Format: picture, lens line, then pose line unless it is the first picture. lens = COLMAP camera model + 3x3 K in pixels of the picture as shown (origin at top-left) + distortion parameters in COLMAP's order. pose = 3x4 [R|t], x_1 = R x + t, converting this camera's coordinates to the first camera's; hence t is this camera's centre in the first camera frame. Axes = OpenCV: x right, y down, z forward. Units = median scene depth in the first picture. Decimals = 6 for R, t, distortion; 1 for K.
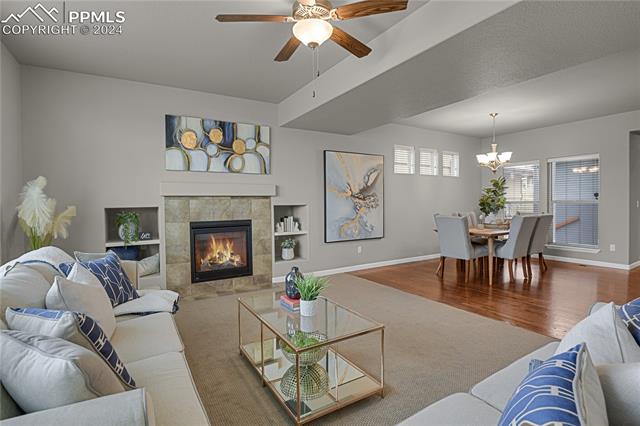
lens RADIAL K [[311.3, 0, 319.0], [0, 311.3, 211.5], [0, 0, 1]] dist [-0.029304, -0.003246]
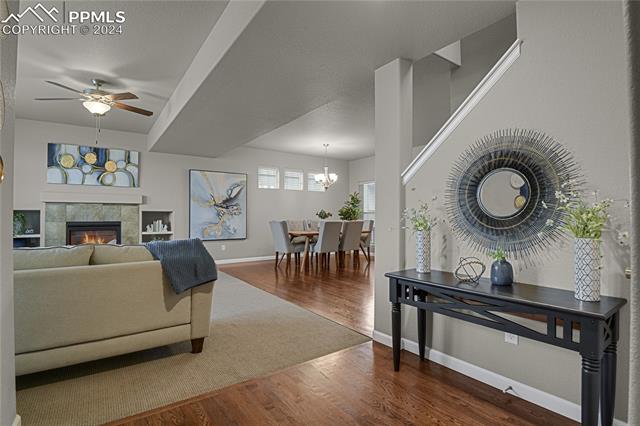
lens RADIAL K [[311.3, 0, 320.5], [0, 311.3, 211.7], [0, 0, 1]] dist [-0.029304, -0.003246]
pose [[0.996966, 0.015752, 0.076227, 0.524511], [-0.012944, 0.999224, -0.037195, 0.022169], [-0.076753, 0.036095, 0.996397, -0.363012]]
